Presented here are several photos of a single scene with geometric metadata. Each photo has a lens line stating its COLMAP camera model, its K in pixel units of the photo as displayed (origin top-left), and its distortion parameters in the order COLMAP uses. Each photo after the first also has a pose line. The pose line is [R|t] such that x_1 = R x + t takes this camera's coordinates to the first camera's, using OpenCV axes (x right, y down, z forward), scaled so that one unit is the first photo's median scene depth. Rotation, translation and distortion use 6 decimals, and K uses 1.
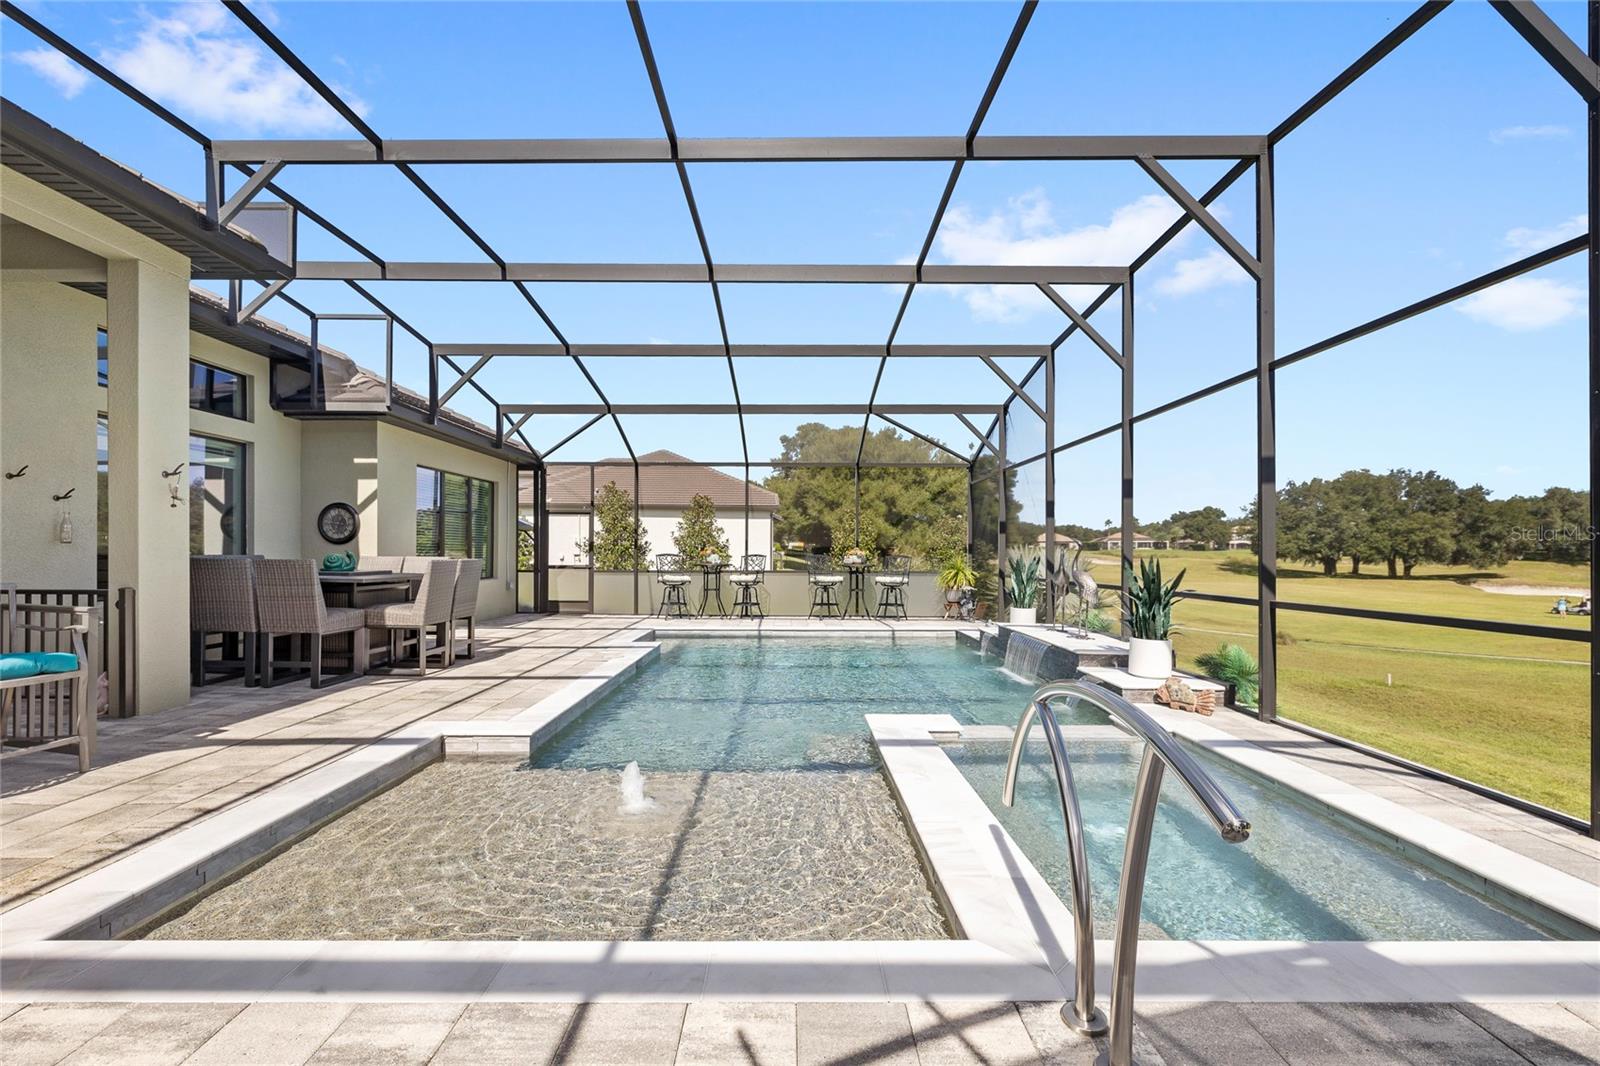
lens RADIAL K [[670.2, 0, 800.0], [0, 670.2, 533.0], [0, 0, 1]] dist [0.000405, 0.000107]
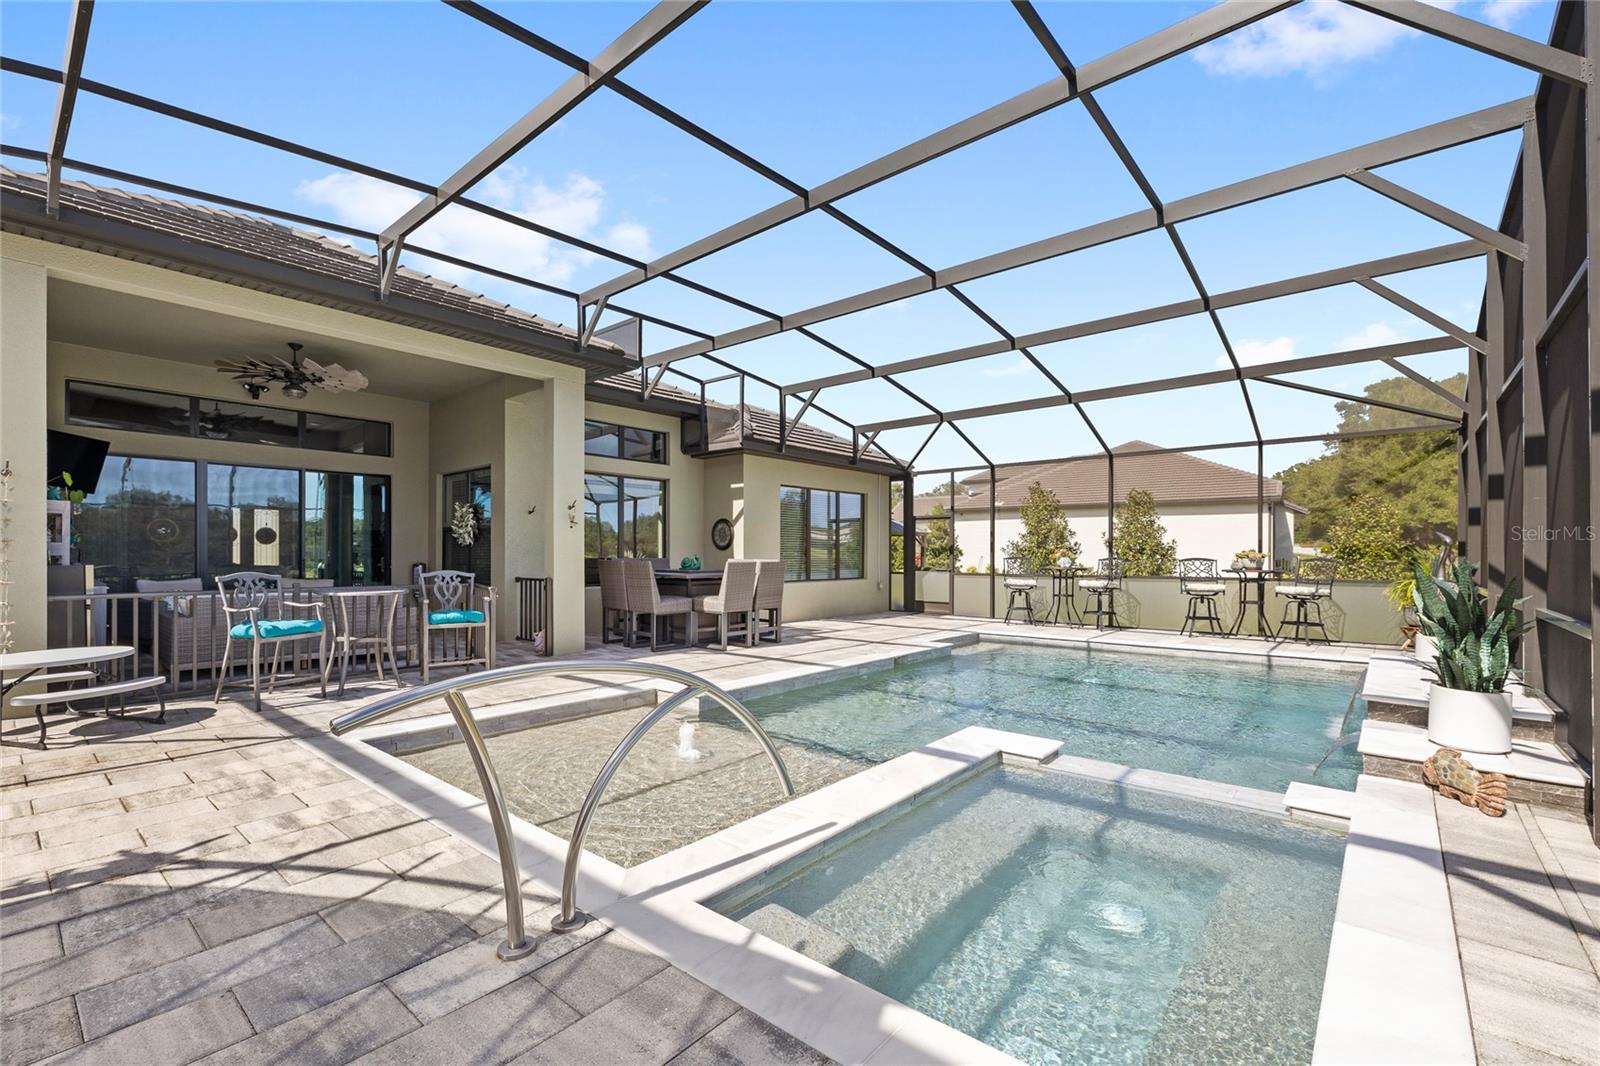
lens RADIAL K [[691.6, 0, 800.0], [0, 691.6, 533.0], [0, 0, 1]] dist [-0.001627, -0.000283]
pose [[0.762054, -0.023220, -0.647097, 0.325828], [0.021230, 0.999716, -0.010872, 0.001531], [0.647165, -0.005453, 0.762330, 0.057356]]
